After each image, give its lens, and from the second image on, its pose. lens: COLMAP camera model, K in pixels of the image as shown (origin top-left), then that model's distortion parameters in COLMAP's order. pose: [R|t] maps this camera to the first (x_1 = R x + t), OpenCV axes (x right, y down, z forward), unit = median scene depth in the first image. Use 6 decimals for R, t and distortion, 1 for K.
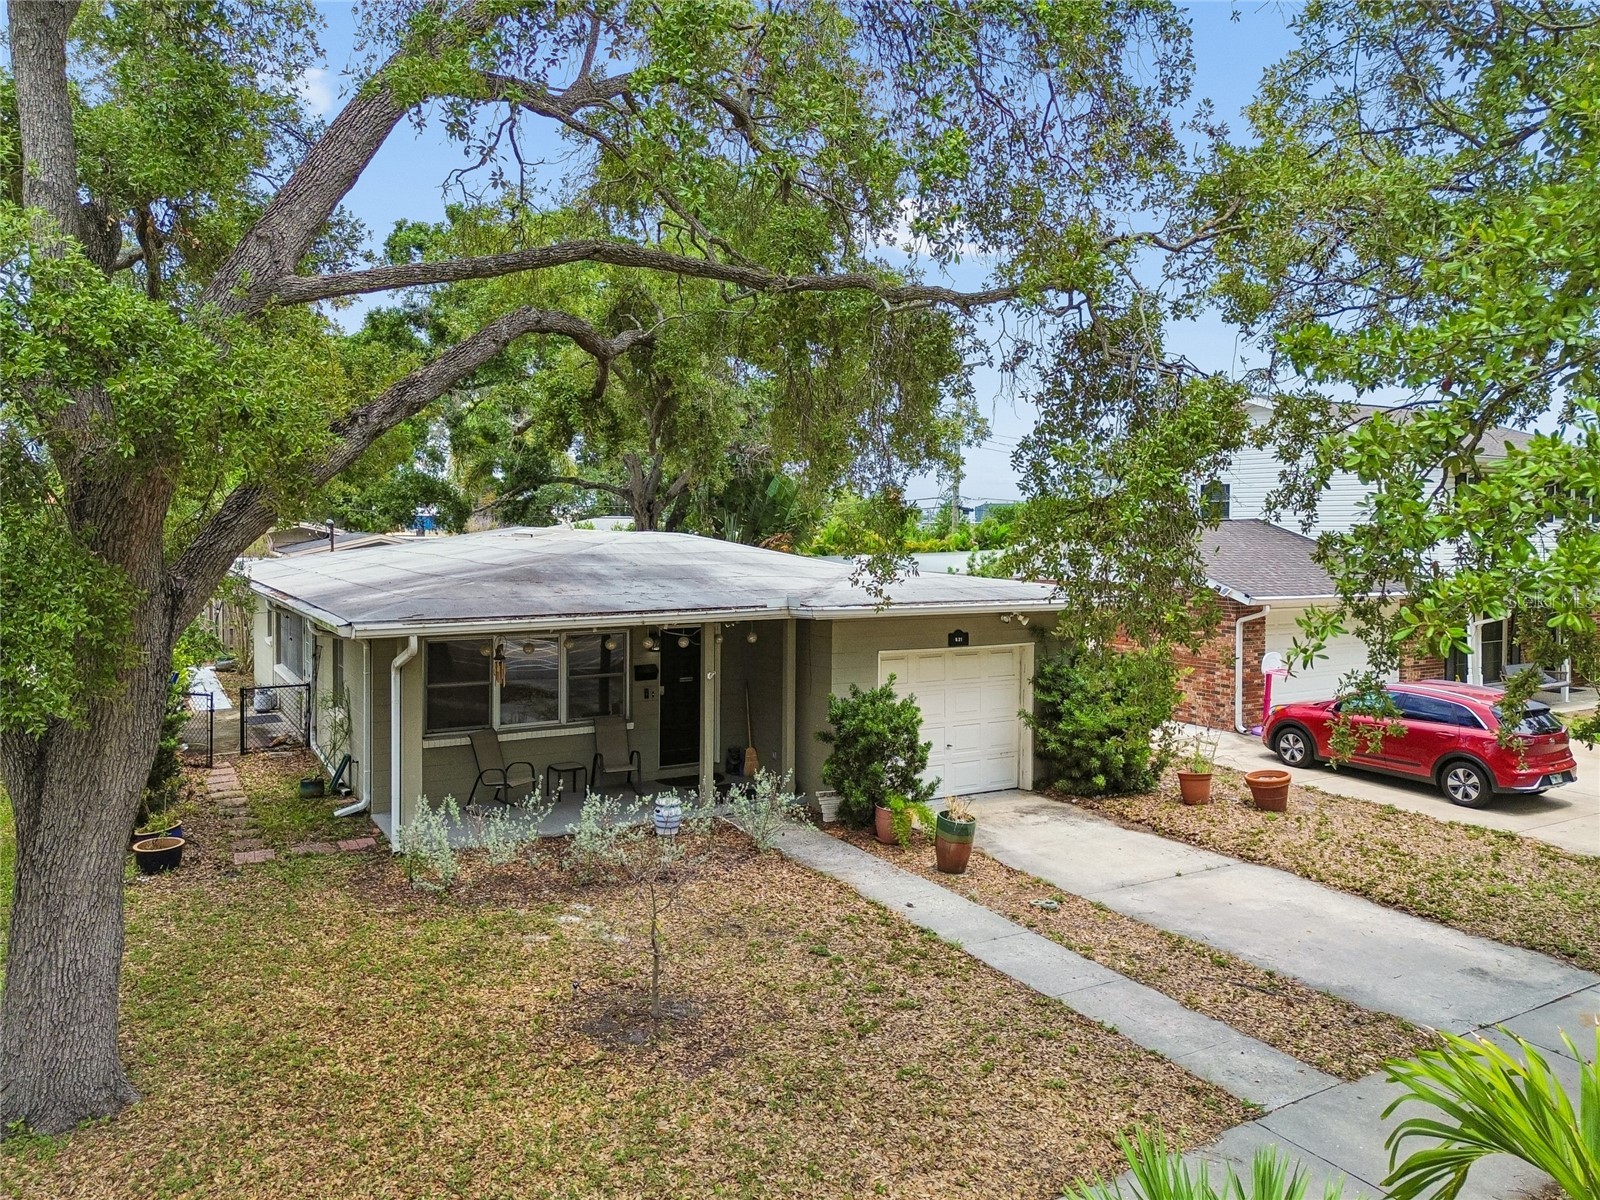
lens RADIAL K [[1143.7, 0, 808.8], [0, 1143.7, 602.5], [0, 0, 1]] dist [0.066742, -0.062090]
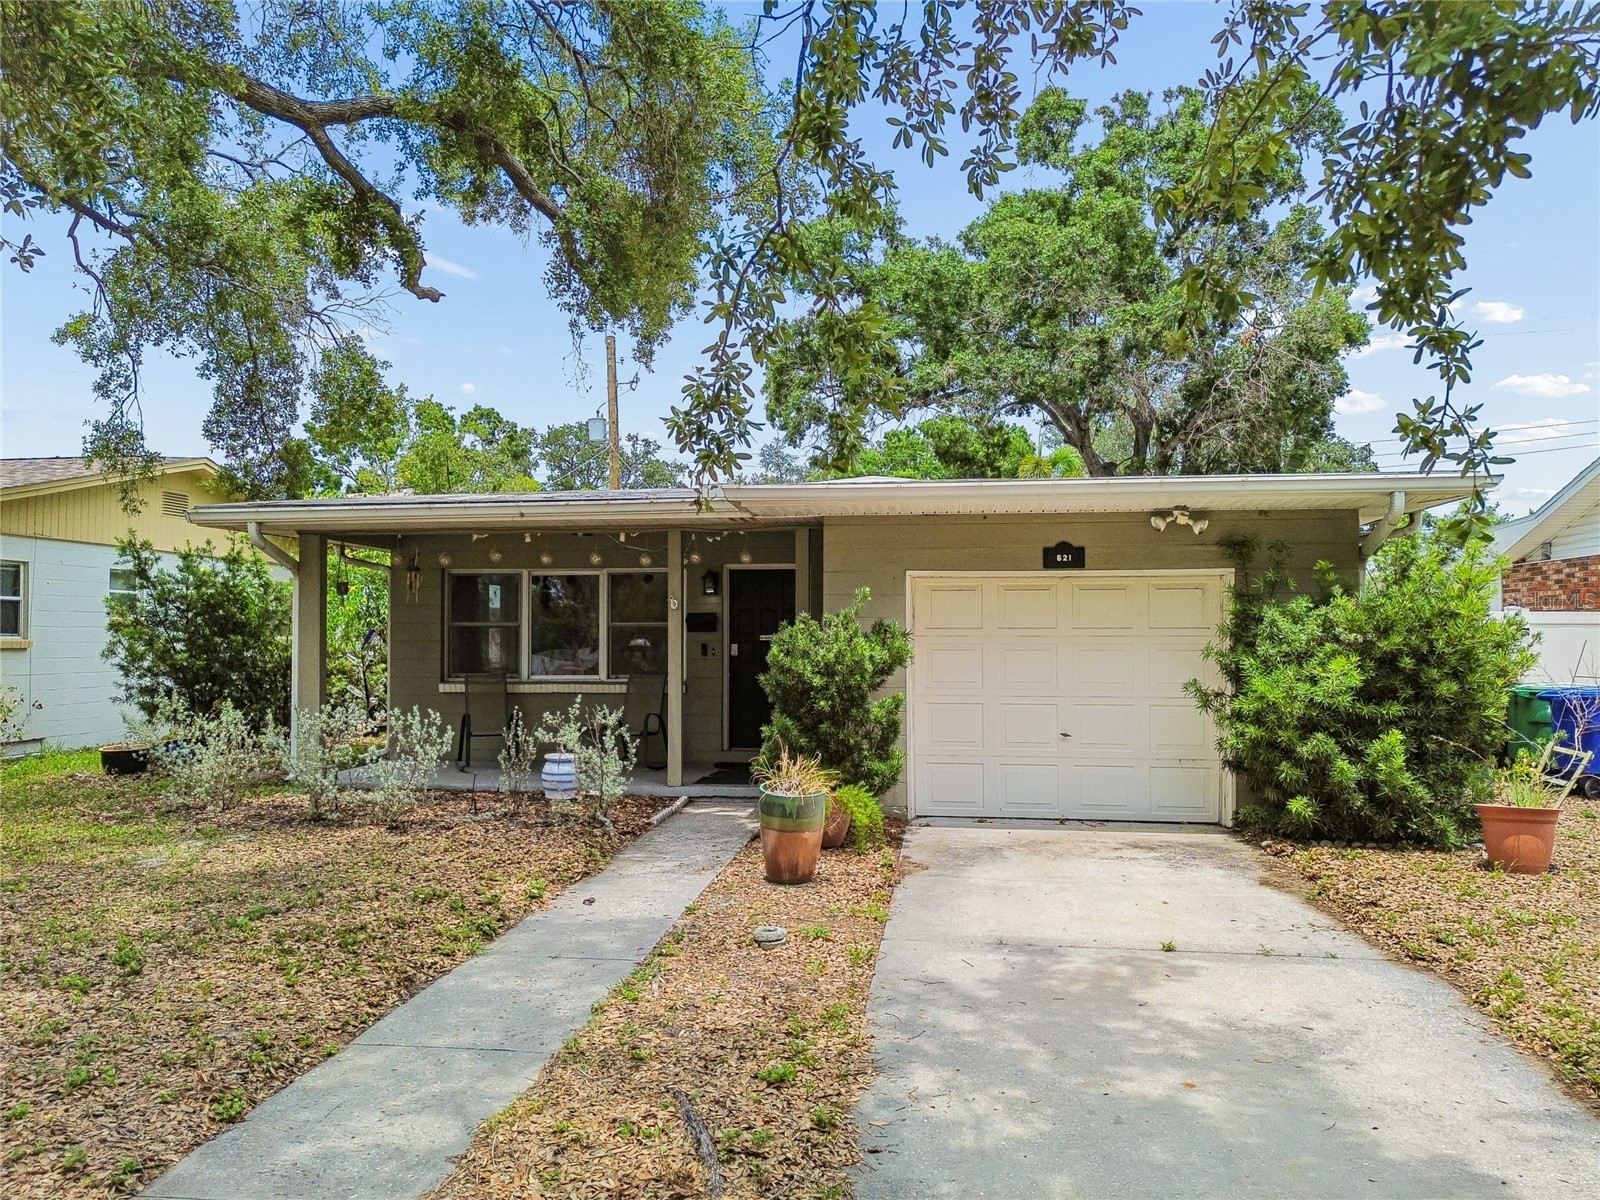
lens RADIAL K [[1143.7, 0, 808.8], [0, 1143.7, 602.5], [0, 0, 1]] dist [0.066742, -0.062090]
pose [[0.788044, -0.027239, -0.615017, 0.404248], [-0.036820, 0.995147, -0.091254, 0.118339], [0.614517, 0.094556, 0.783216, 0.436851]]
